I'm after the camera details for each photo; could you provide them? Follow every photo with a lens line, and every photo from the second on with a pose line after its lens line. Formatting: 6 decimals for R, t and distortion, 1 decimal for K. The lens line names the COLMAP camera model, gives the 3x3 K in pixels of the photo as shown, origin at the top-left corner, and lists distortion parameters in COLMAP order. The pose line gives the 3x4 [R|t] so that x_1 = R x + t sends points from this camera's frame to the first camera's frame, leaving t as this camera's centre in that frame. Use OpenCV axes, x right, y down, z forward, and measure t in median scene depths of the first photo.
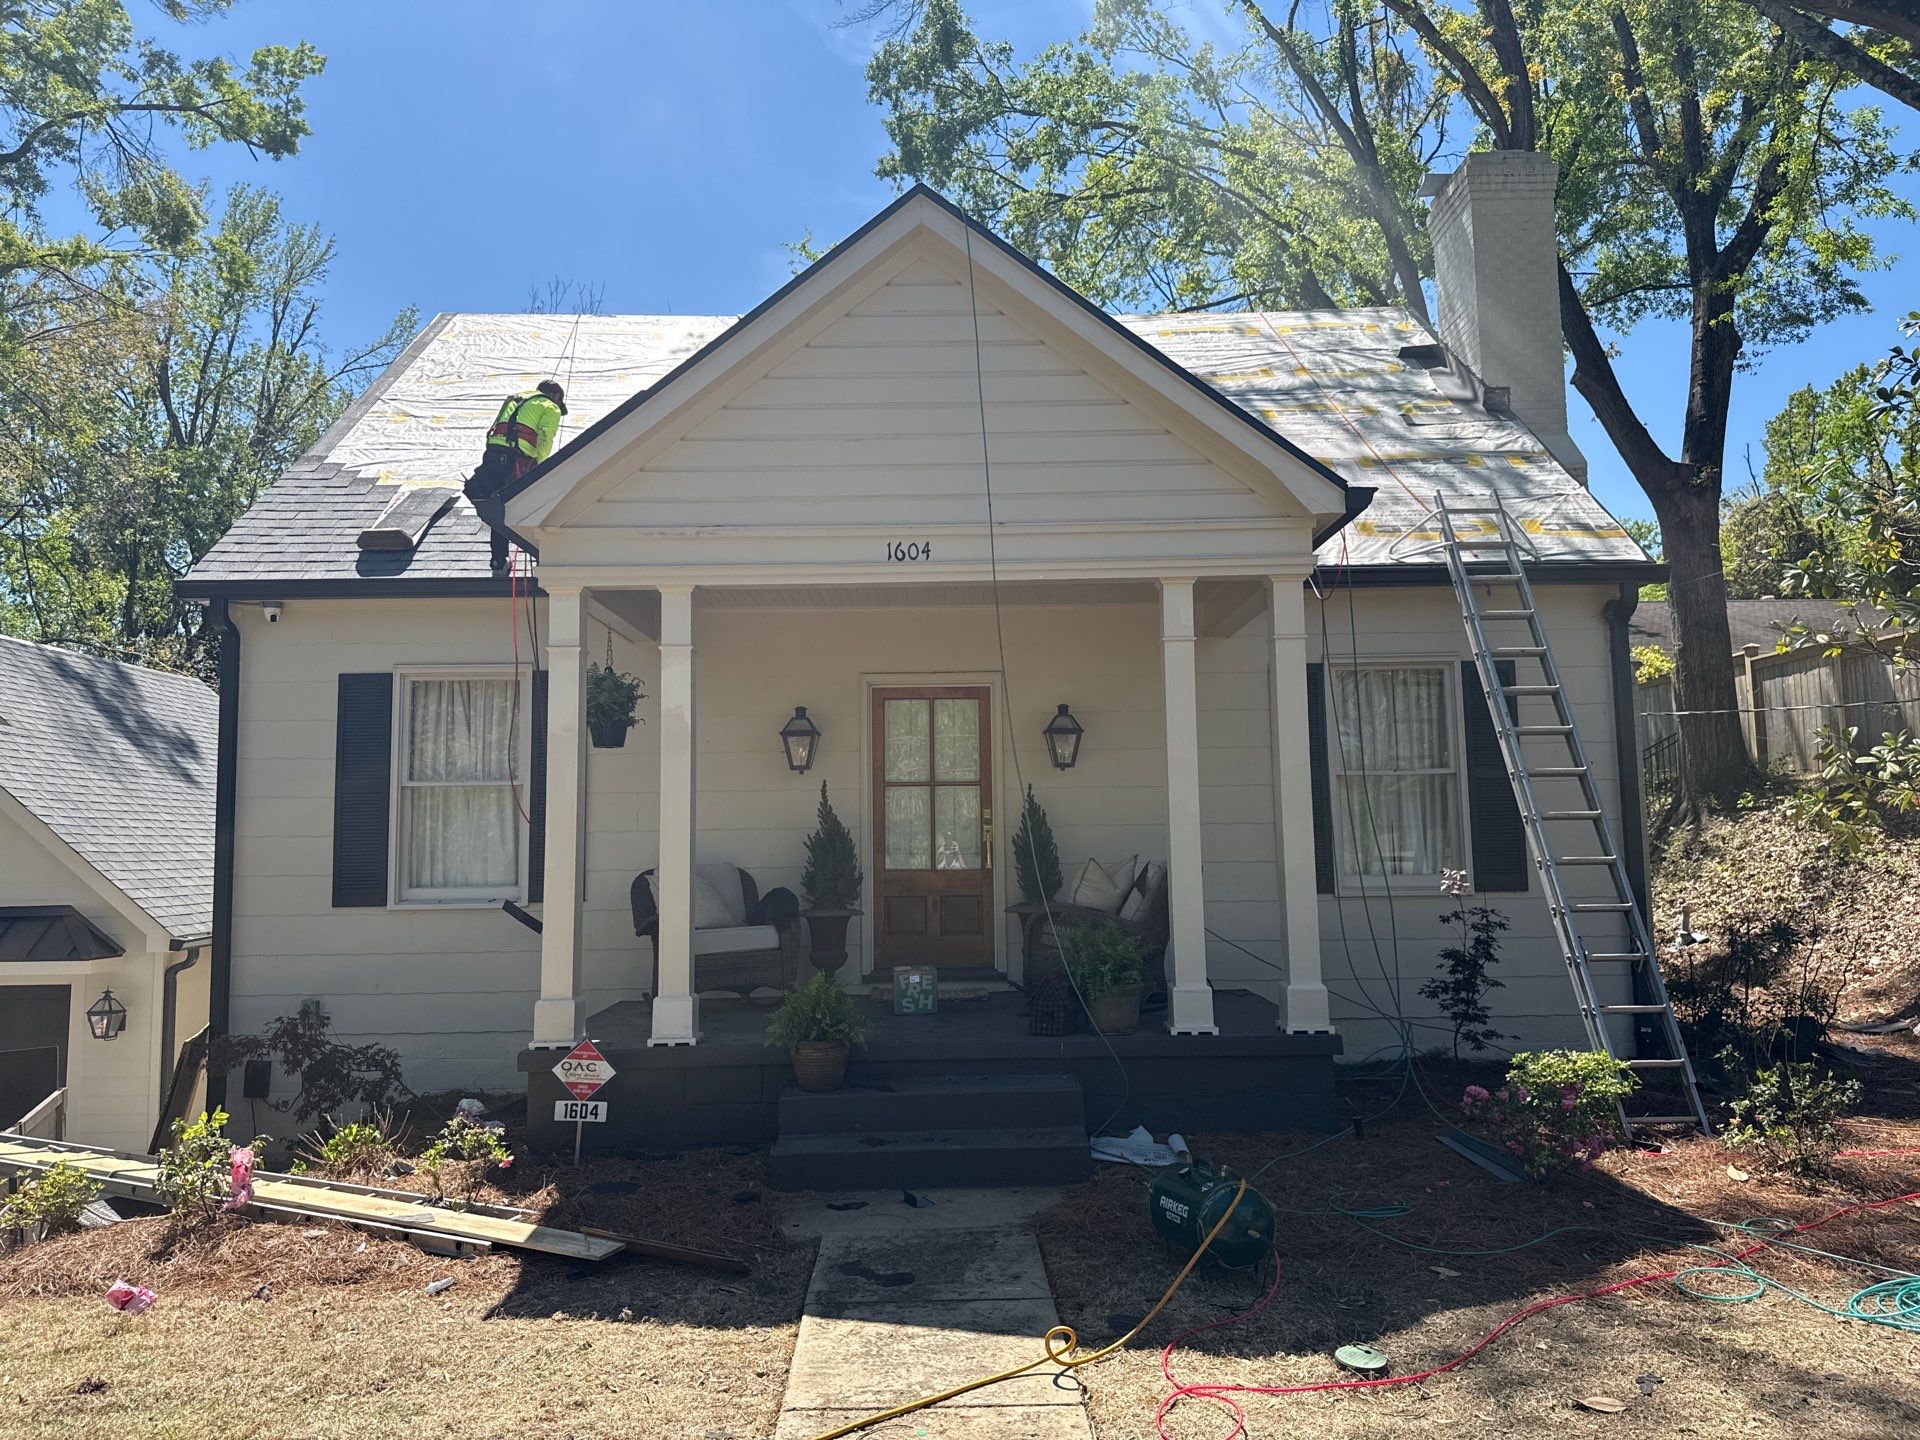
lens RADIAL K [[1378.5, 0, 958.1], [0, 1378.5, 694.7], [0, 0, 1]] dist [-0.002836, -0.002477]
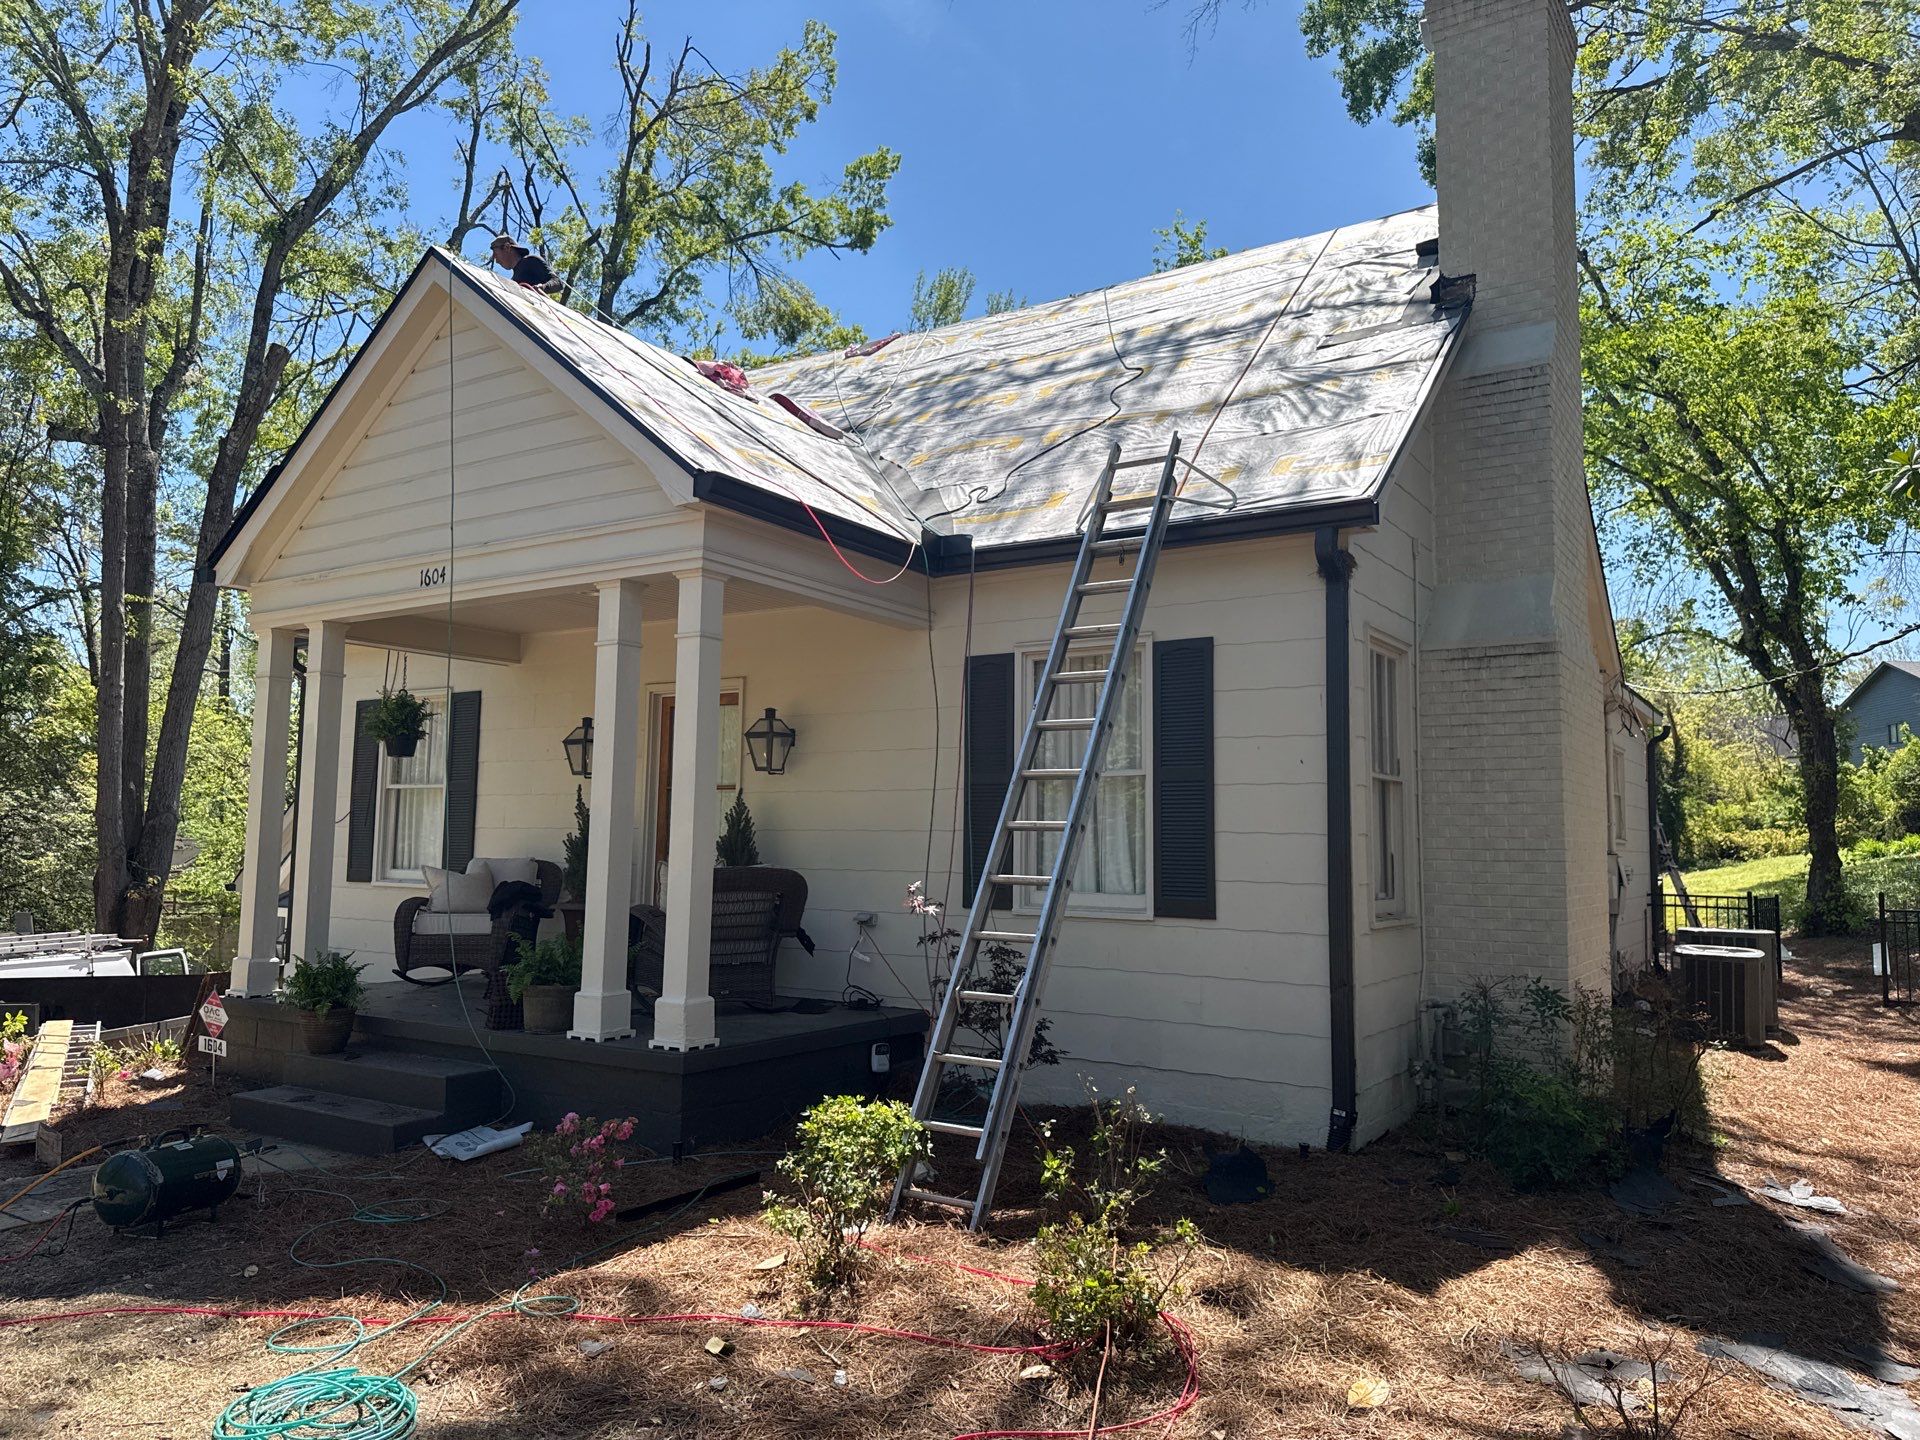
lens RADIAL K [[1350.0, 0, 960.0], [0, 1350.0, 720.0], [0, 0, 1]] dist [0.001165, -0.001125]
pose [[0.836655, -0.025782, -0.547123, 0.710696], [0.035758, 0.999332, 0.007588, 0.013994], [0.546561, -0.025913, 0.837018, 0.251411]]
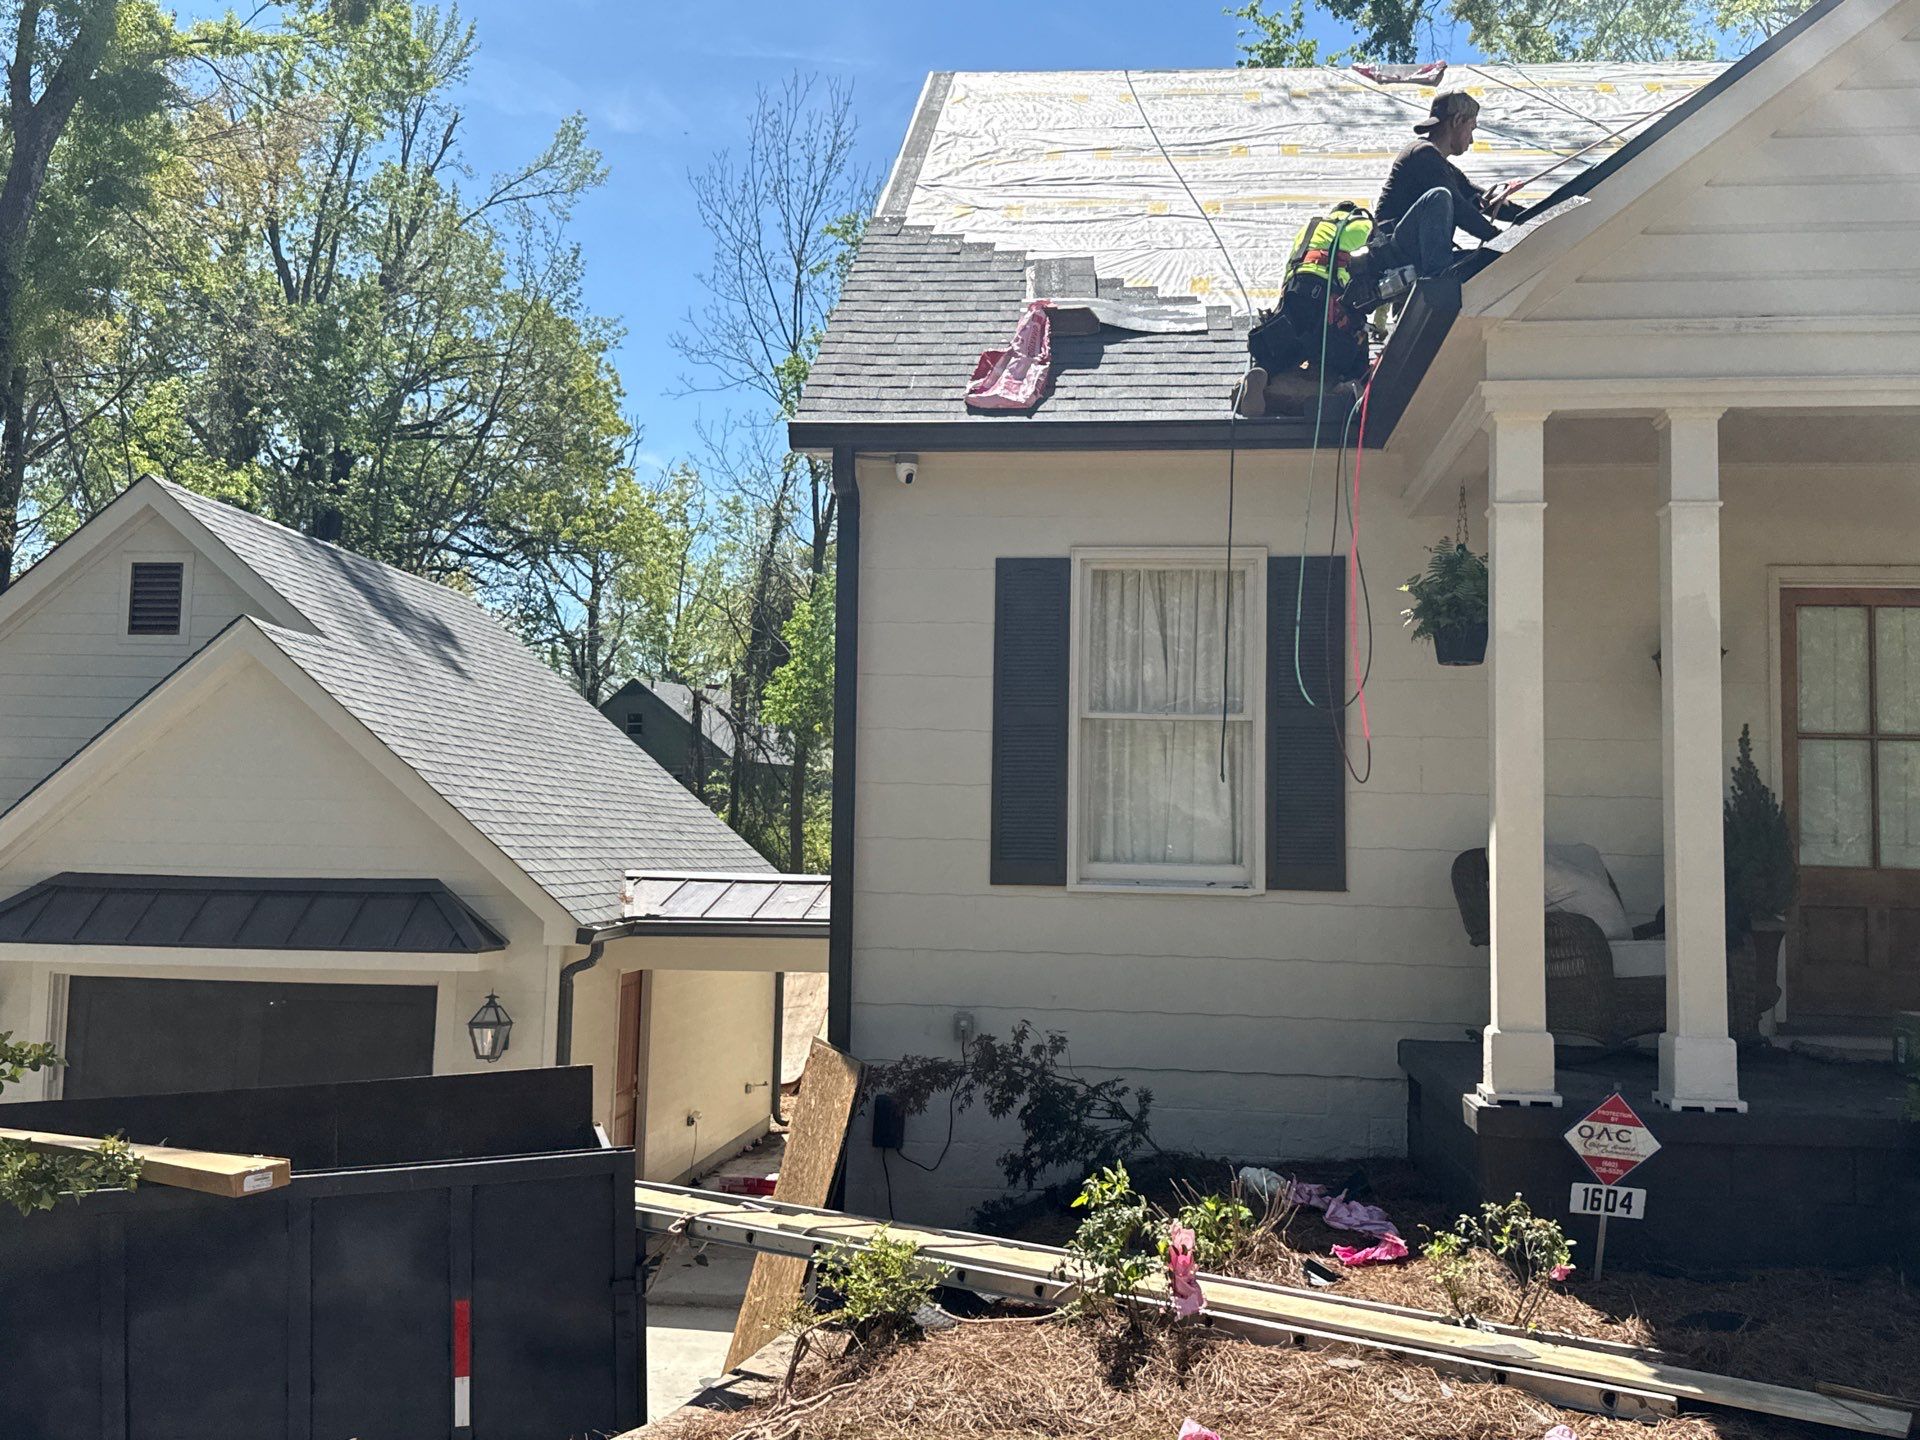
lens RADIAL K [[1846.1, 0, 960.4], [0, 1846.1, 685.4], [0, 0, 1]] dist [0.153954, -0.325417]
pose [[0.991140, 0.024113, -0.130614, -0.340065], [-0.021712, 0.999569, 0.019778, 0.032099], [0.131034, -0.016767, 0.991236, 0.051768]]
